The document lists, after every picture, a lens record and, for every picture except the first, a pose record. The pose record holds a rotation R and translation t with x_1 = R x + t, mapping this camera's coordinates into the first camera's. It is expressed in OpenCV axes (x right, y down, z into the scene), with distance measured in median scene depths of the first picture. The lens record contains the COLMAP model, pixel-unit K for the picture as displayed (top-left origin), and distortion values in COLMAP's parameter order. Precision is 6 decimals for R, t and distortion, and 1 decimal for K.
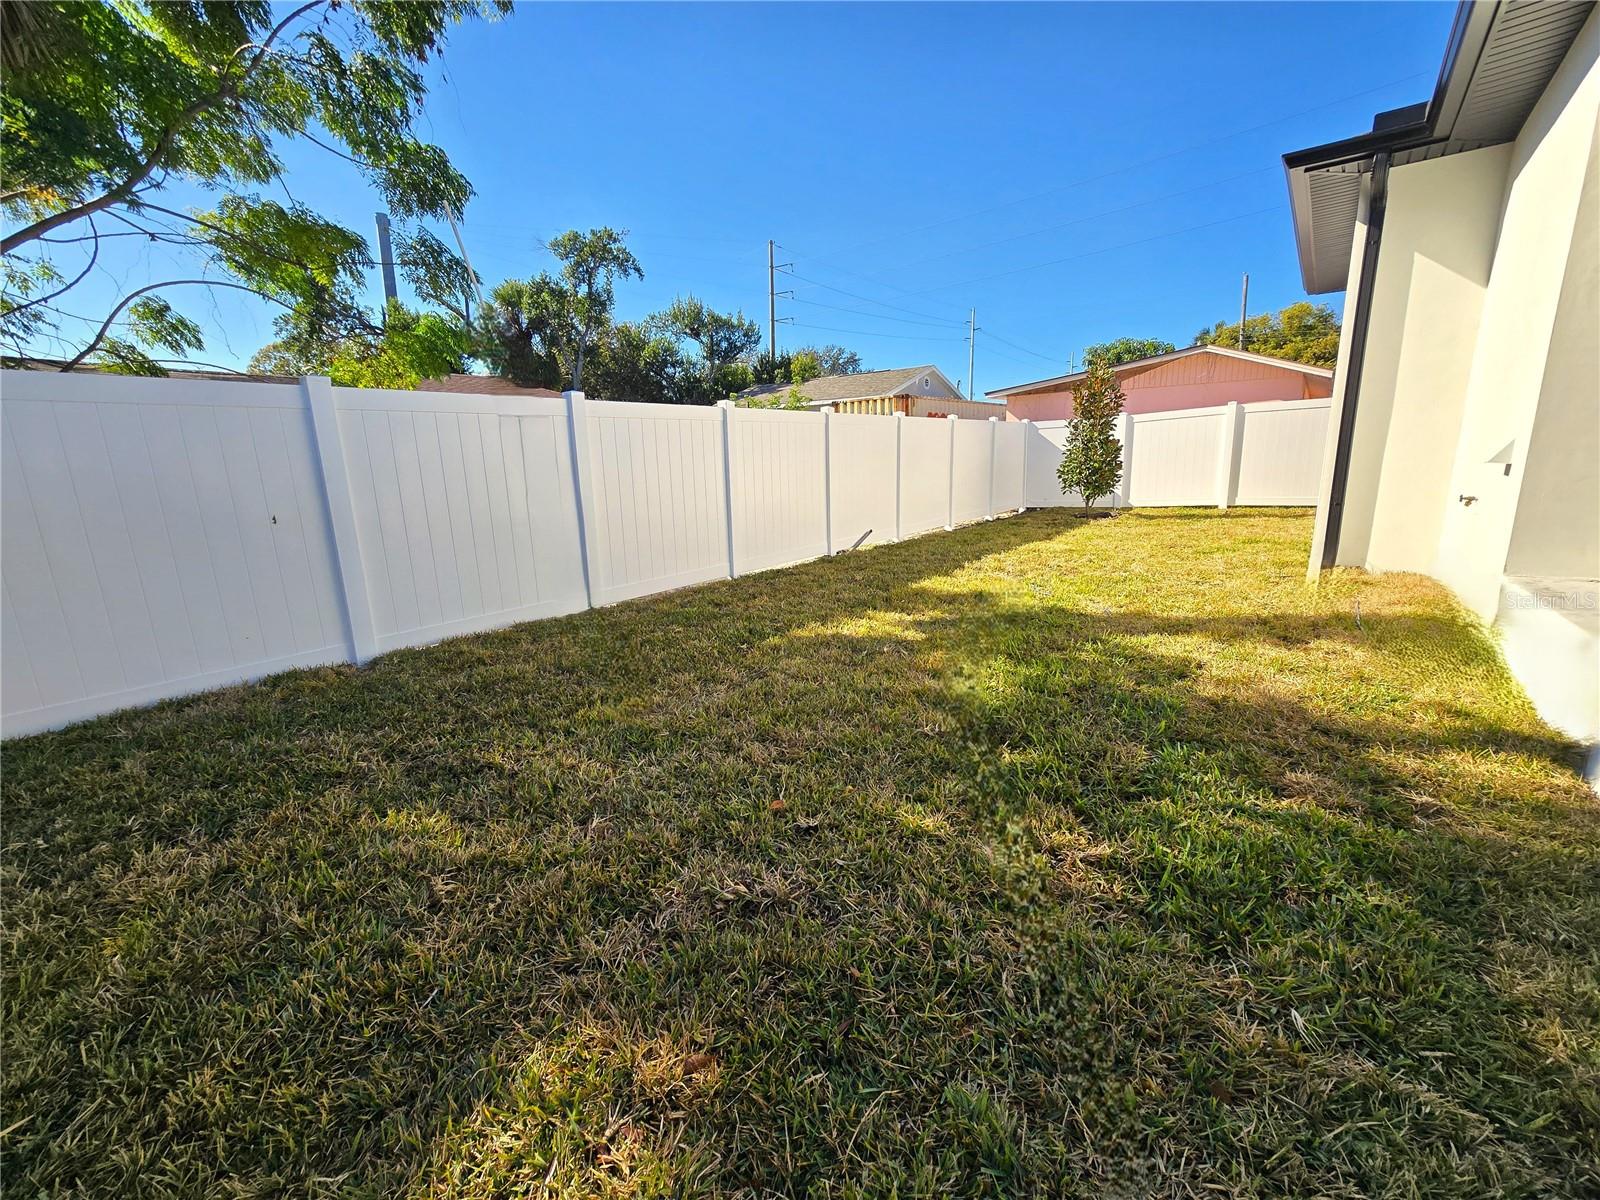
lens RADIAL K [[648.3, 0, 800.0], [0, 648.3, 600.0], [0, 0, 1]] dist [-0.003851, 0.000239]
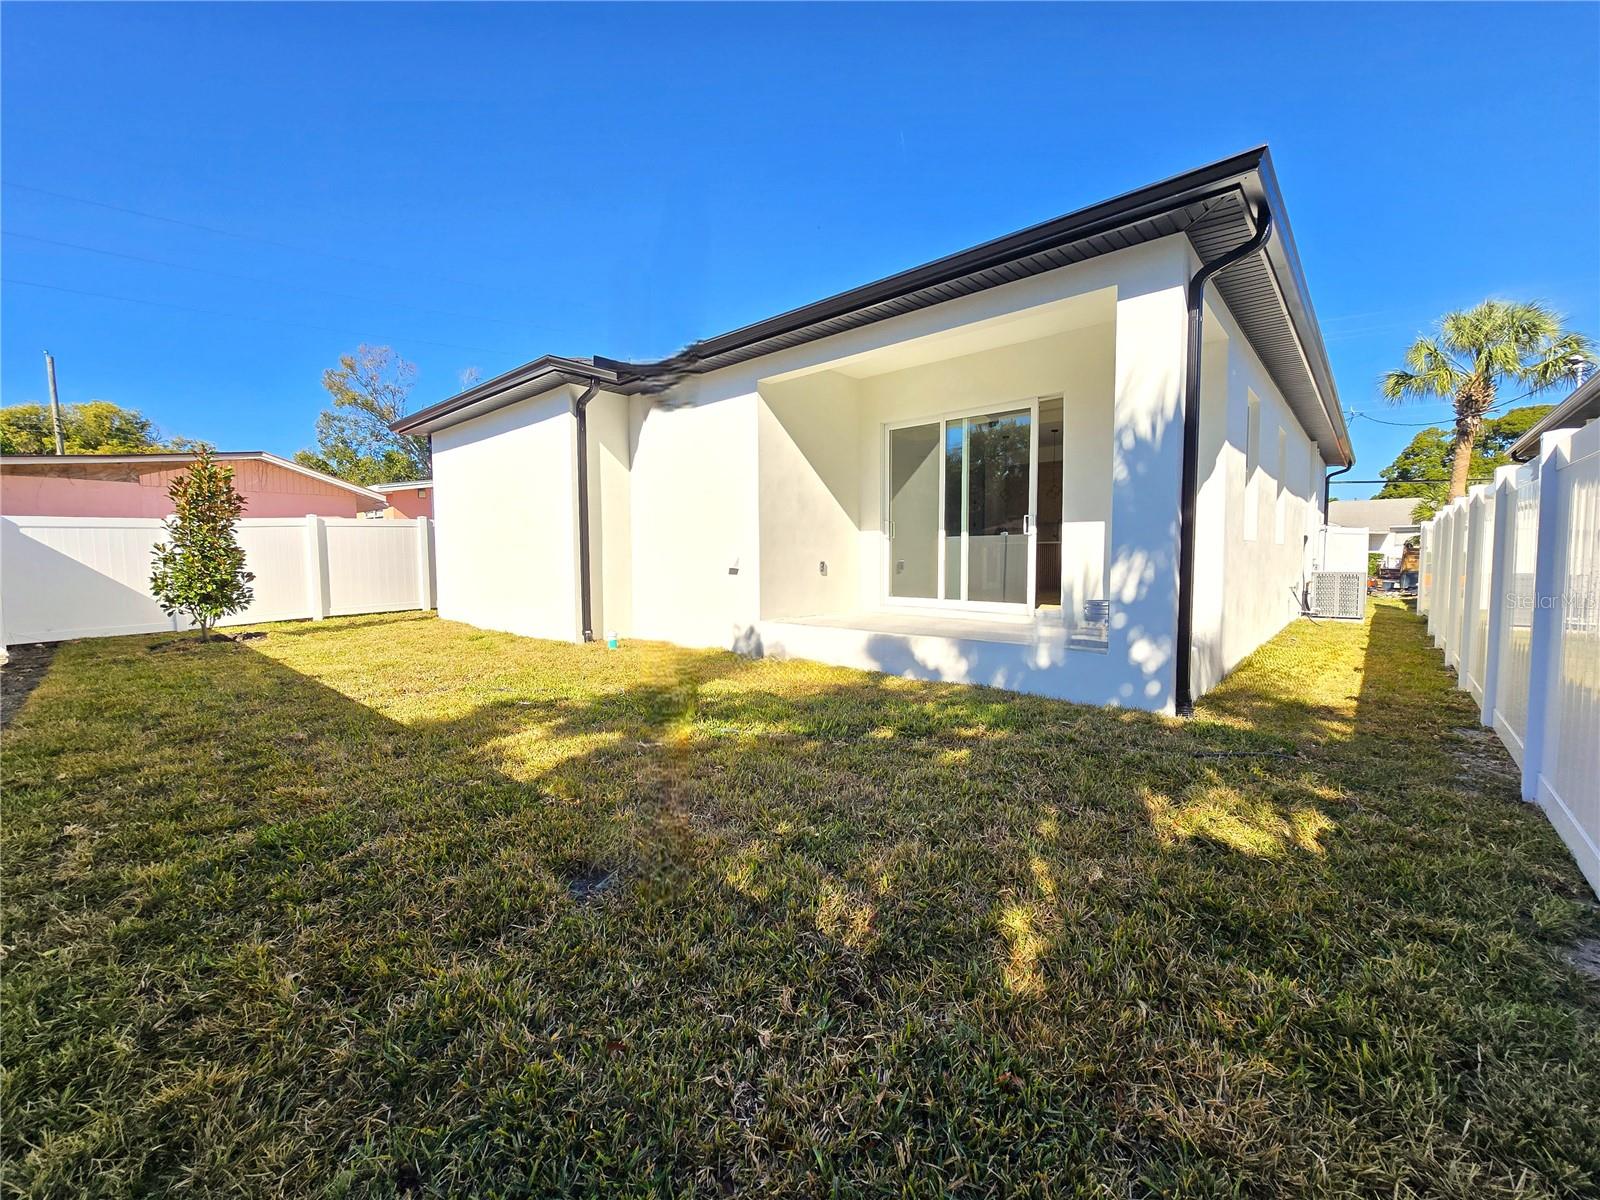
lens RADIAL K [[654.3, 0, 800.0], [0, 654.3, 600.0], [0, 0, 1]] dist [-0.001527, 0.000507]
pose [[0.058212, -0.036319, 0.997643, -0.162514], [0.212381, 0.976912, 0.023172, -0.022664], [-0.975452, 0.210531, 0.064582, 0.125918]]
